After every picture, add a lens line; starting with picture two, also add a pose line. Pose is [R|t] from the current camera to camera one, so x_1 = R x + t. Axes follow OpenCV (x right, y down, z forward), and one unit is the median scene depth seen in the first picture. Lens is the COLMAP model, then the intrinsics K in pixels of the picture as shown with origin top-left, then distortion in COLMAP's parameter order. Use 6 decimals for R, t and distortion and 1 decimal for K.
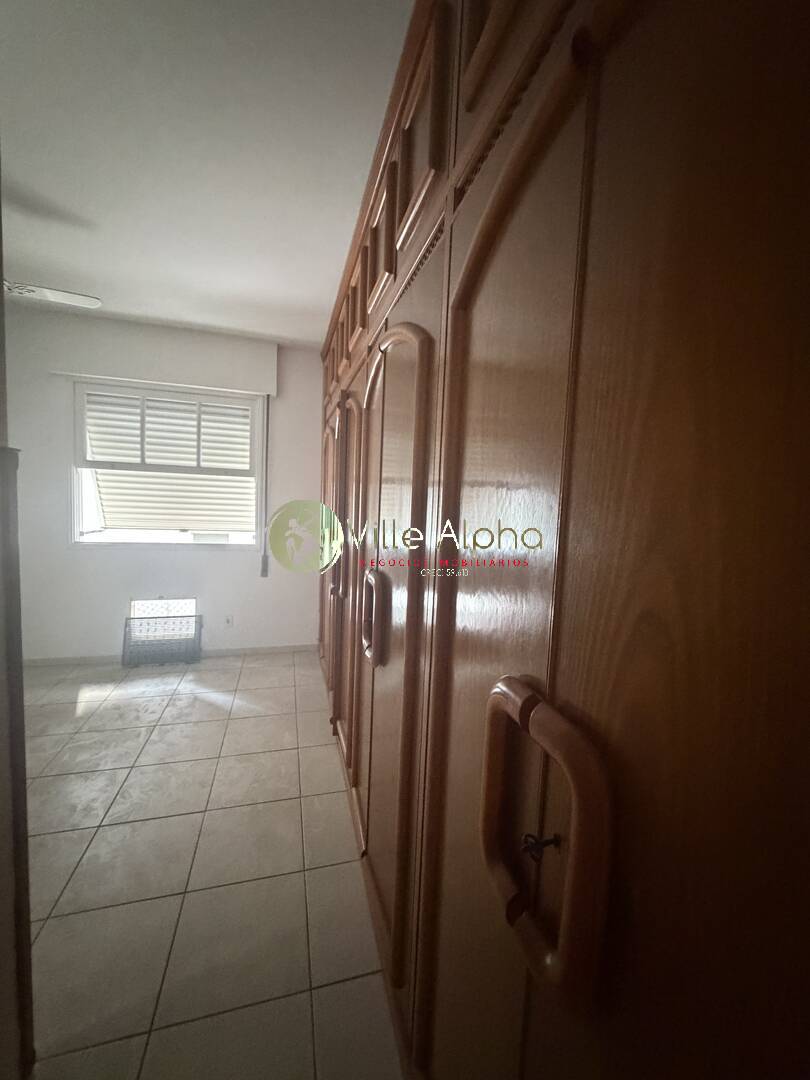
lens RADIAL K [[430.4, 0, 404.3], [0, 430.4, 534.1], [0, 0, 1]] dist [0.000608, -0.000209]
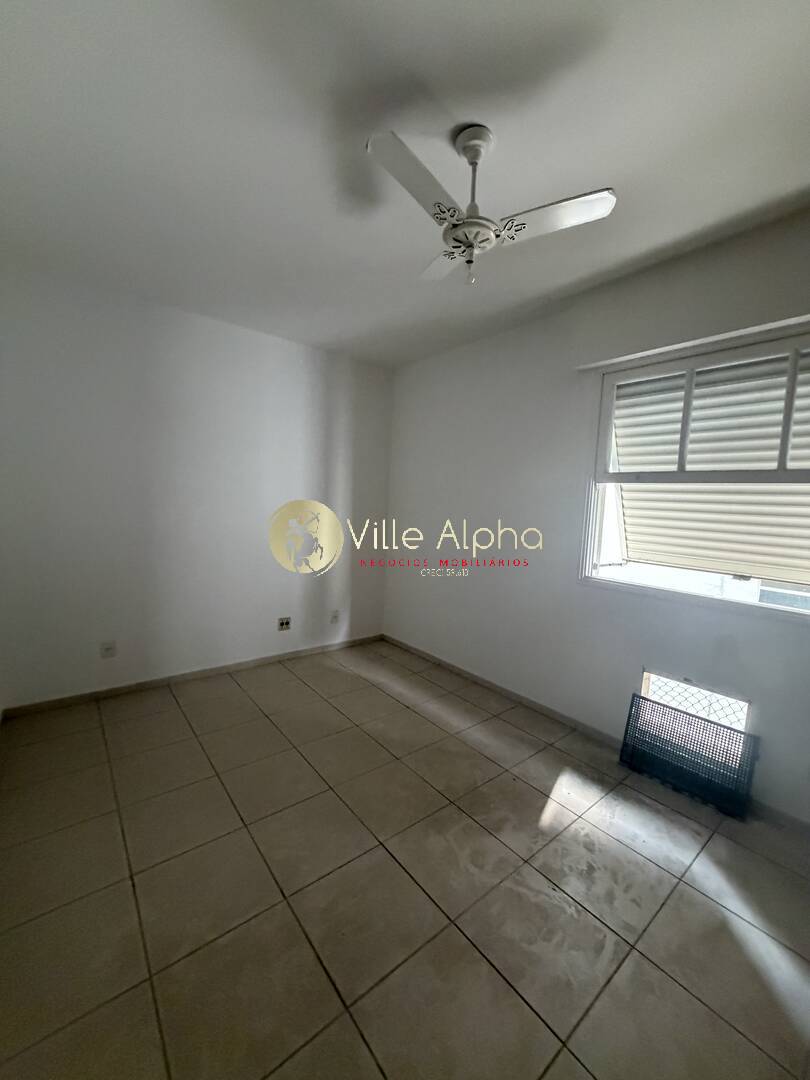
lens RADIAL K [[430.4, 0, 405.3], [0, 430.4, 531.1], [0, 0, 1]] dist [0.000608, -0.000209]
pose [[0.400838, 0.053234, -0.914601, -0.168372], [-0.097619, 0.995109, 0.015137, -0.043086], [0.910933, 0.083215, 0.404074, 0.356962]]
